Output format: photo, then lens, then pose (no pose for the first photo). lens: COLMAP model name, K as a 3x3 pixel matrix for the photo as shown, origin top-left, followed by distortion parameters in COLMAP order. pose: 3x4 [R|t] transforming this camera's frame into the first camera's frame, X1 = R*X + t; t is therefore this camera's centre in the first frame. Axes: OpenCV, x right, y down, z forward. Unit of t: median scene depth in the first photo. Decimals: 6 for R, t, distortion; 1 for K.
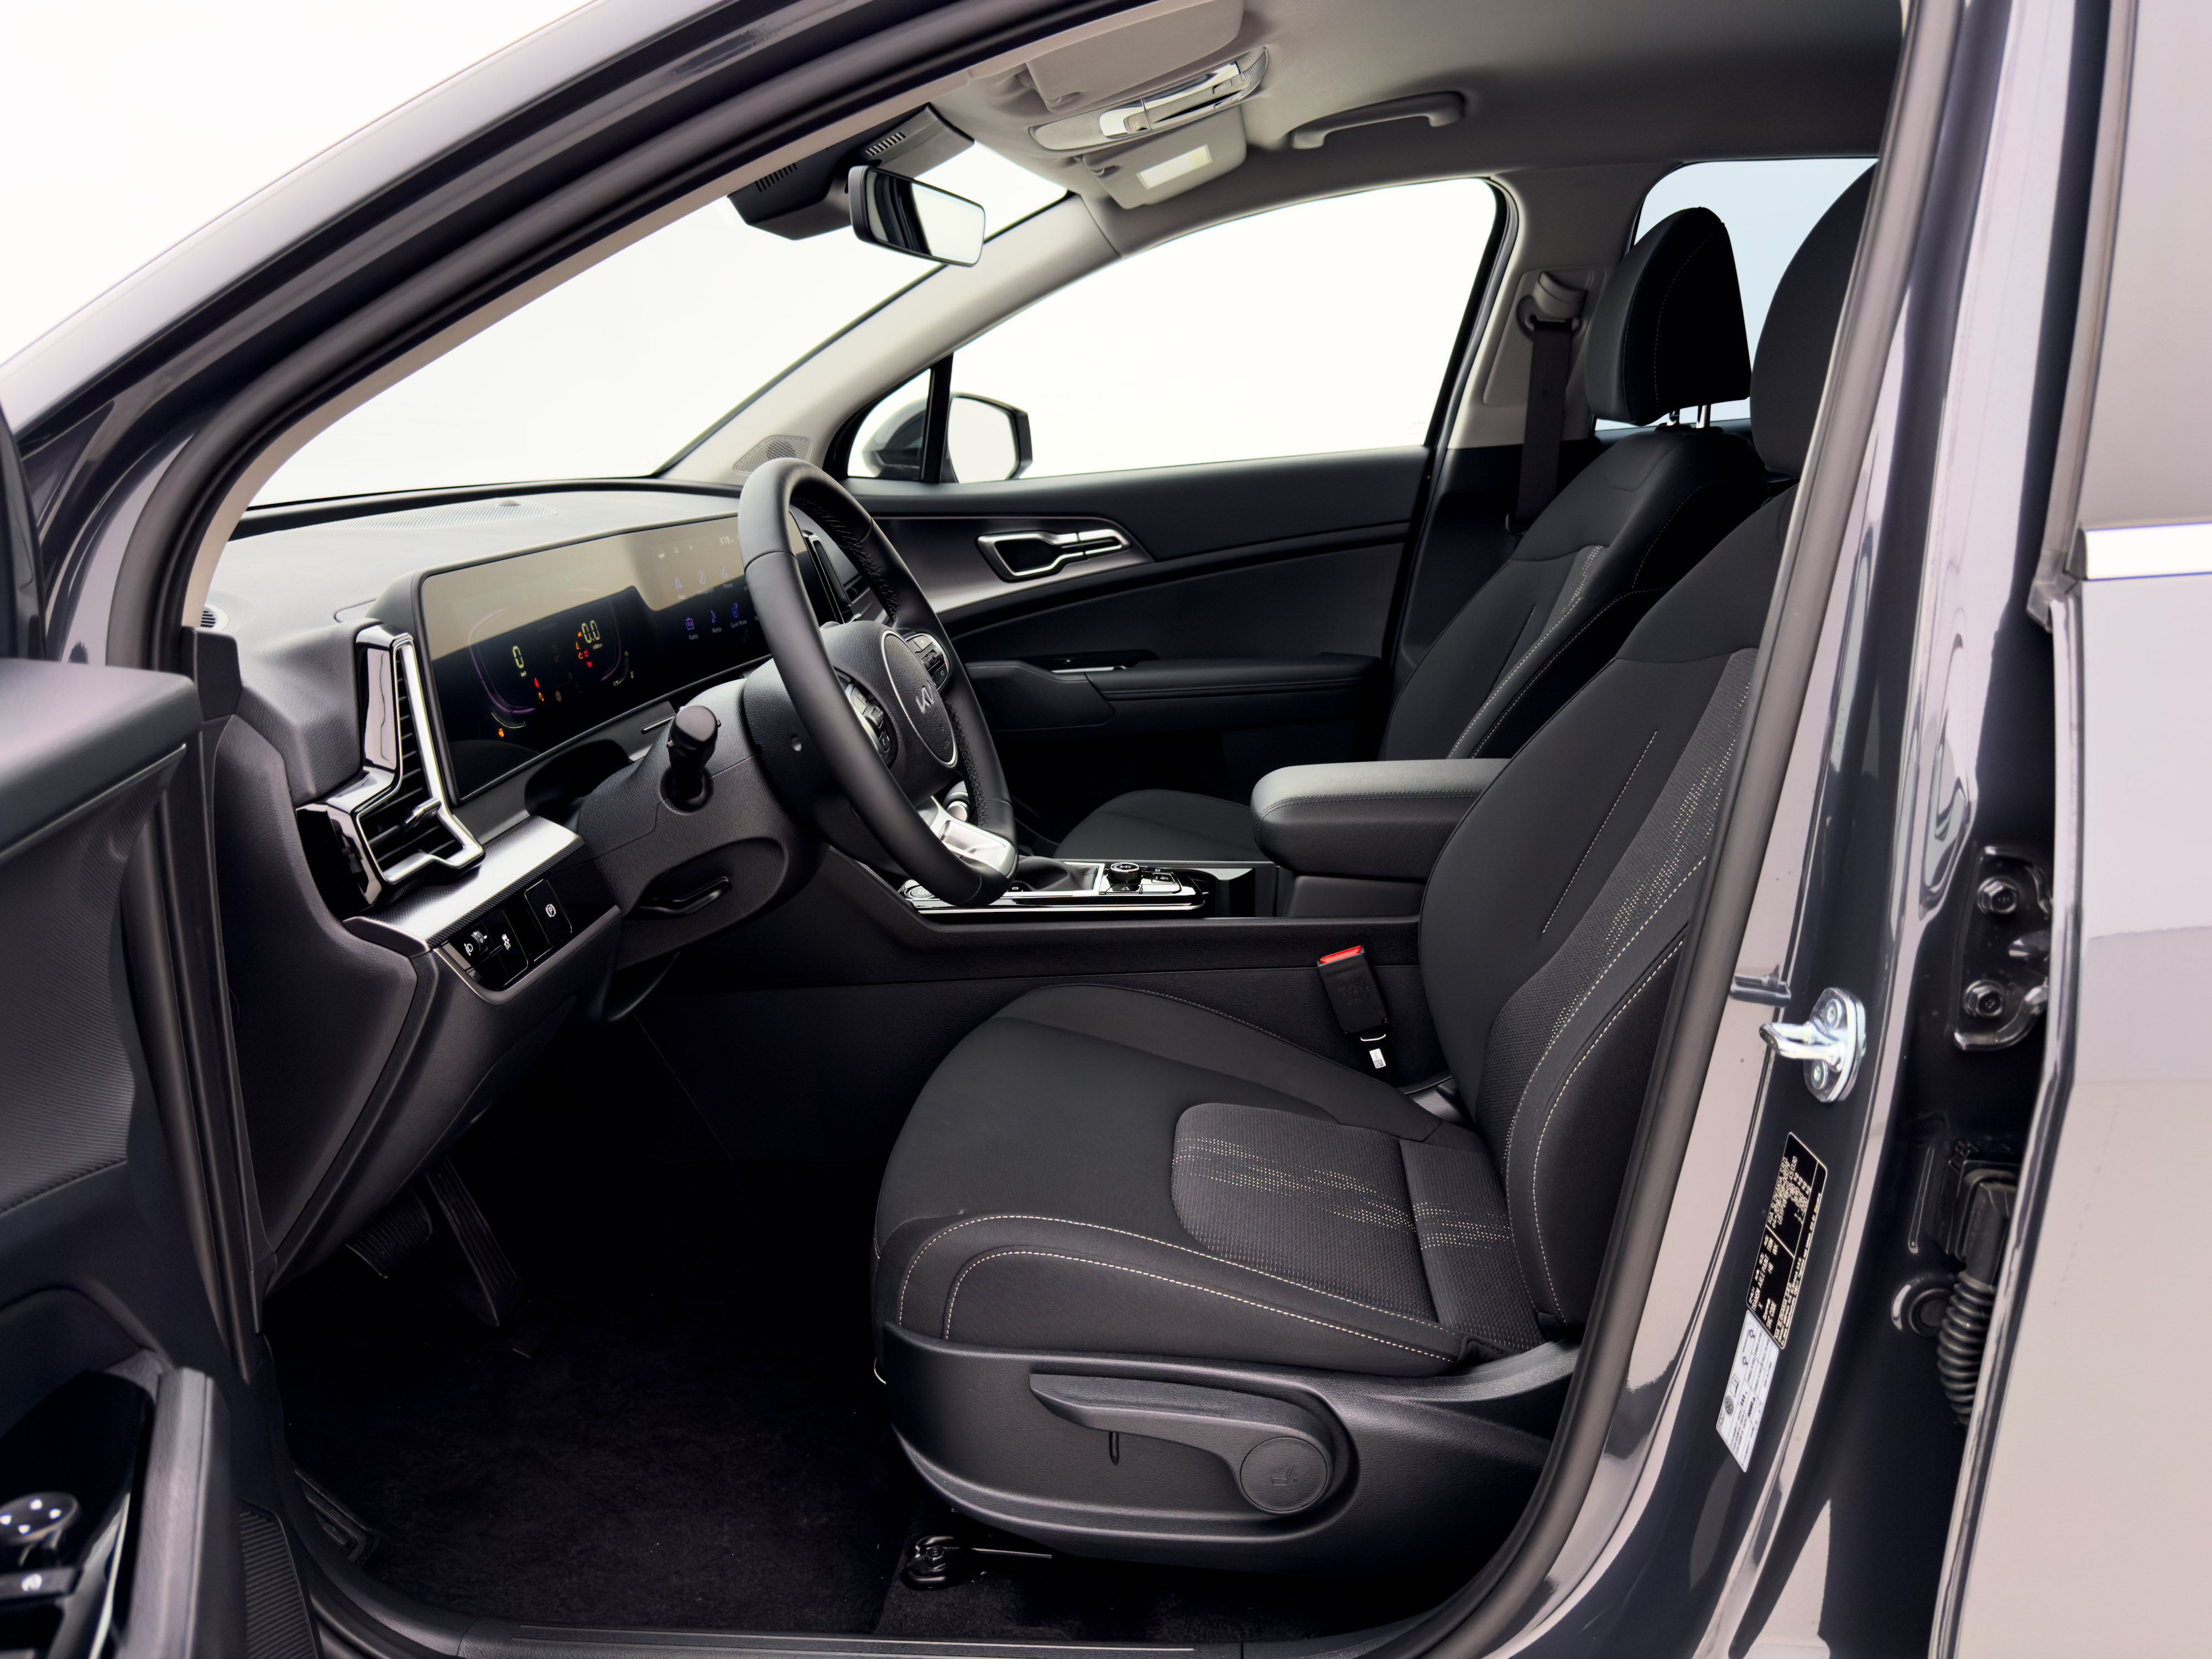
lens RADIAL K [[1589.7, 0, 1110.7], [0, 1589.7, 825.8], [0, 0, 1]] dist [0.052645, -0.026730]
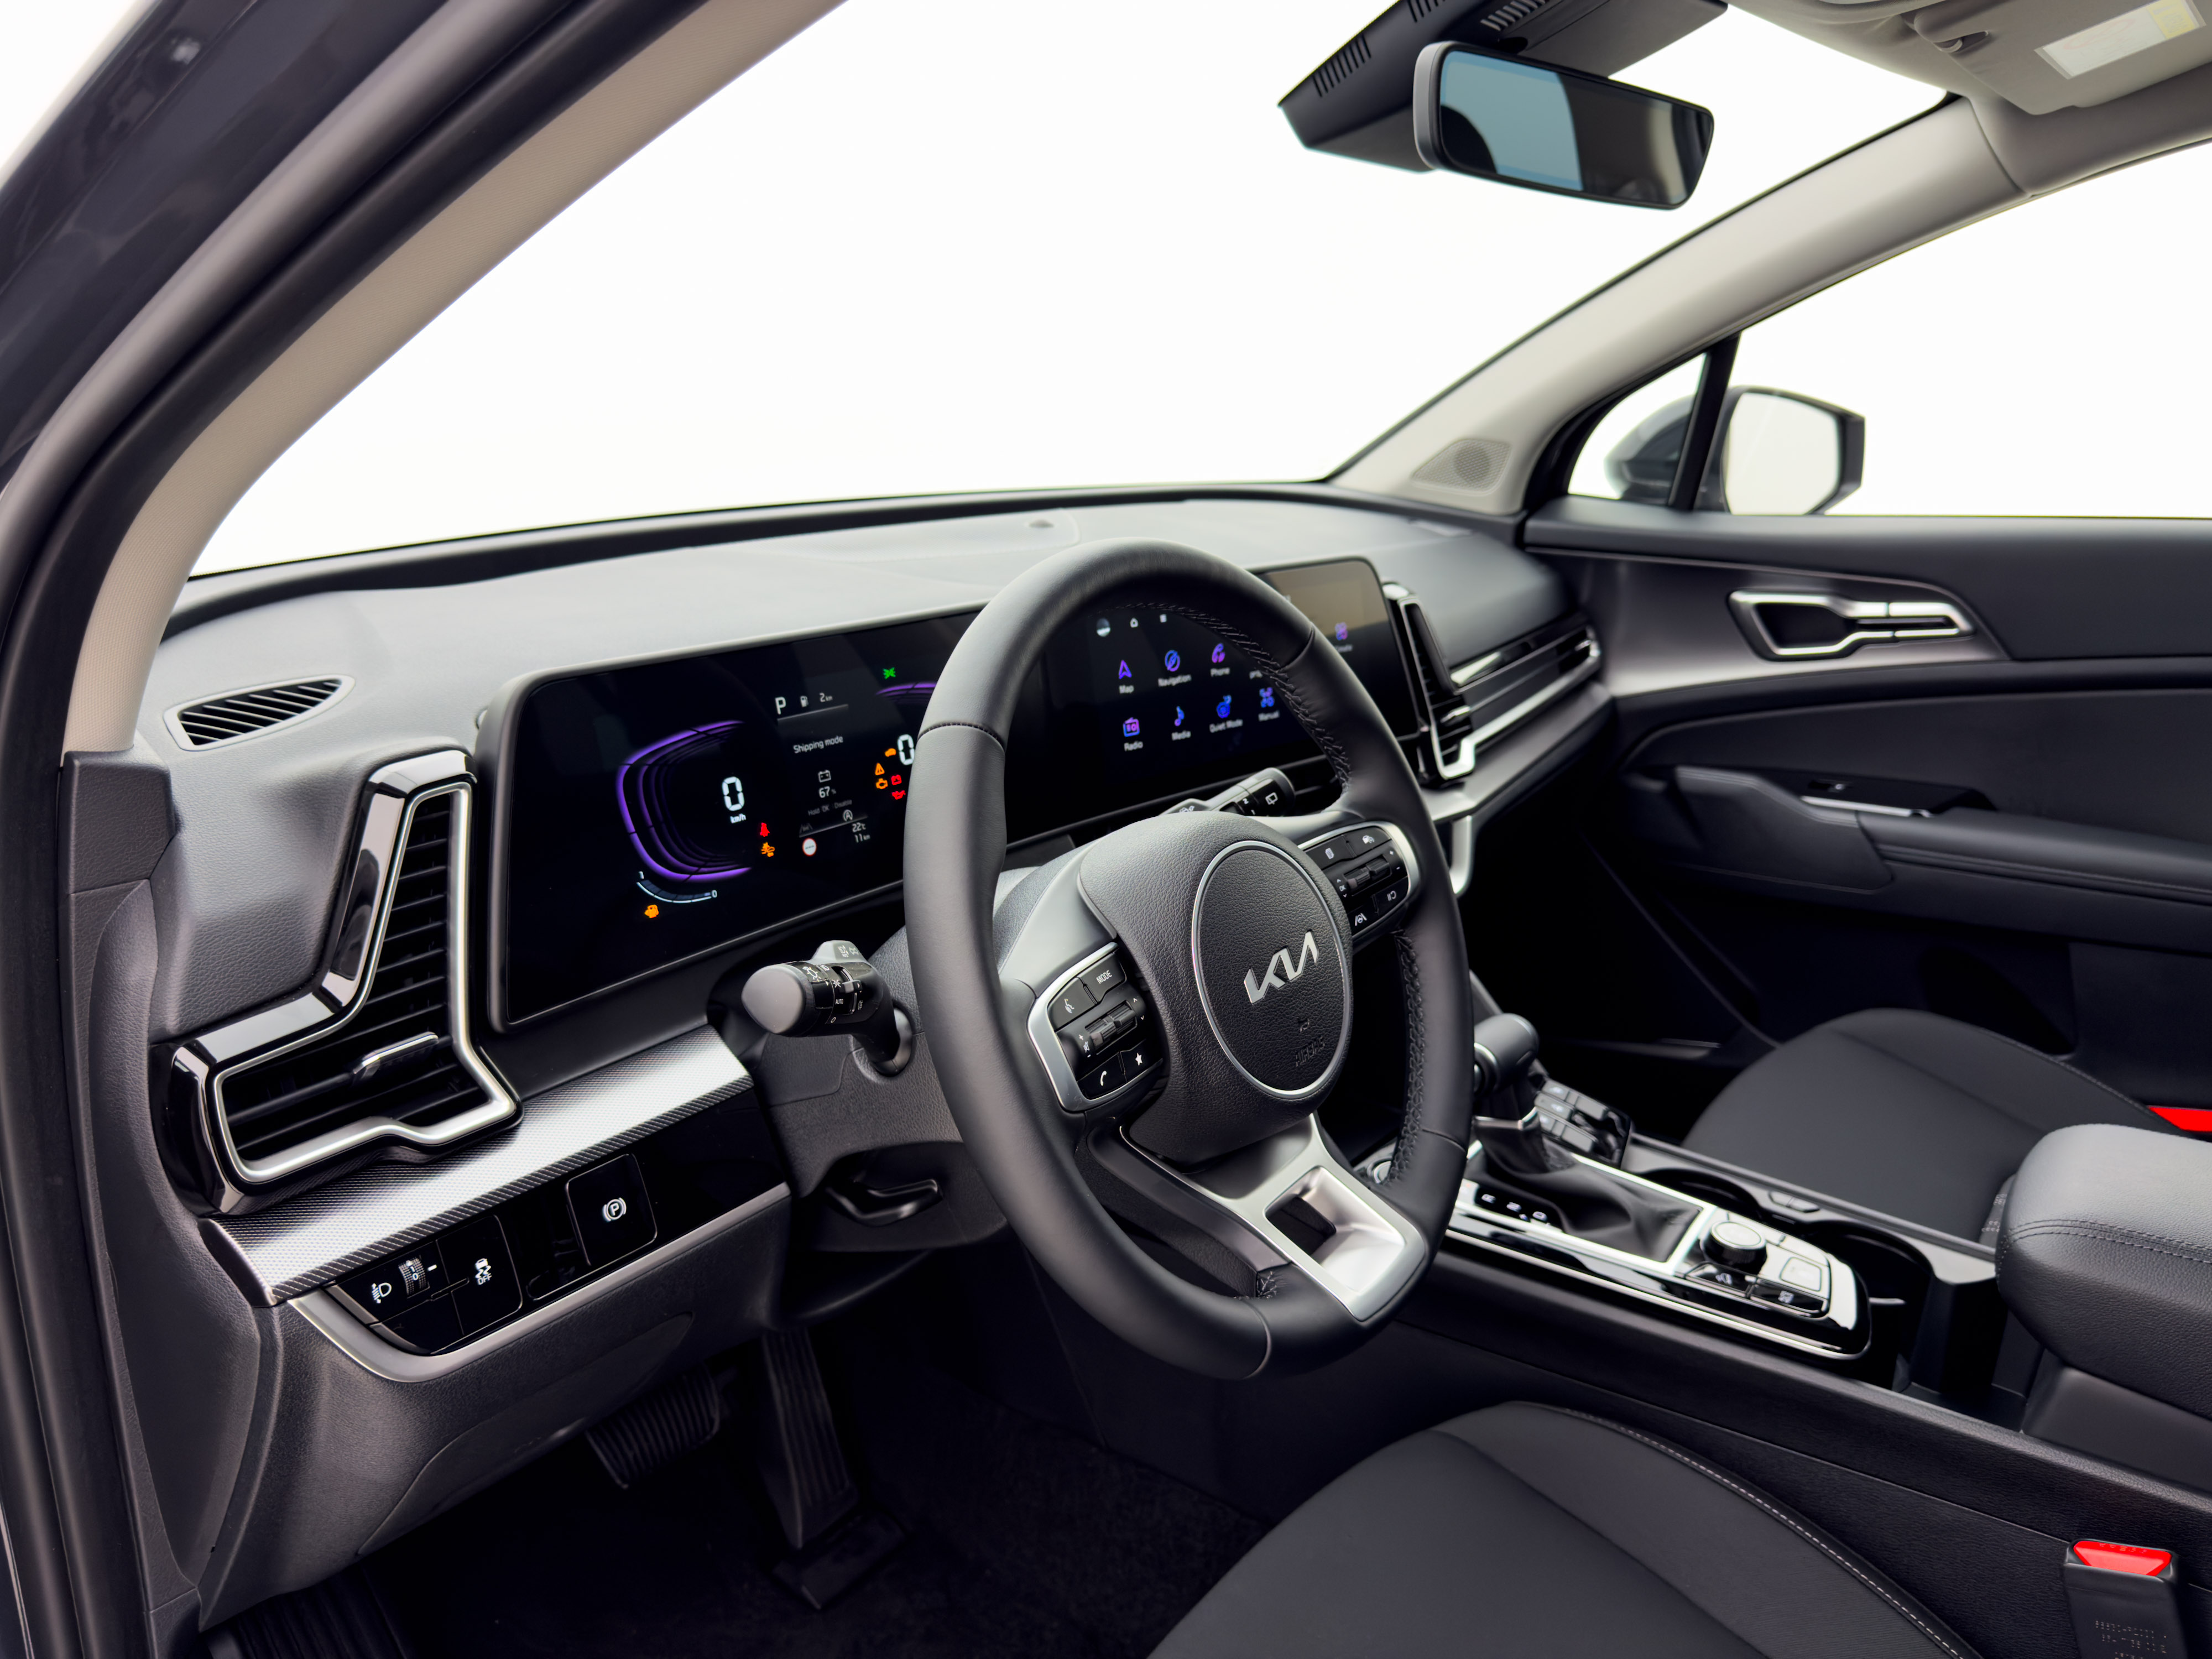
lens RADIAL K [[1589.7, 0, 1100.3], [0, 1589.7, 837.0], [0, 0, 1]] dist [0.052645, -0.026730]
pose [[0.846688, 0.182766, -0.499717, 0.055121], [-0.166794, 0.982987, 0.076912, -0.084115], [0.505272, 0.018230, 0.862768, 0.248658]]
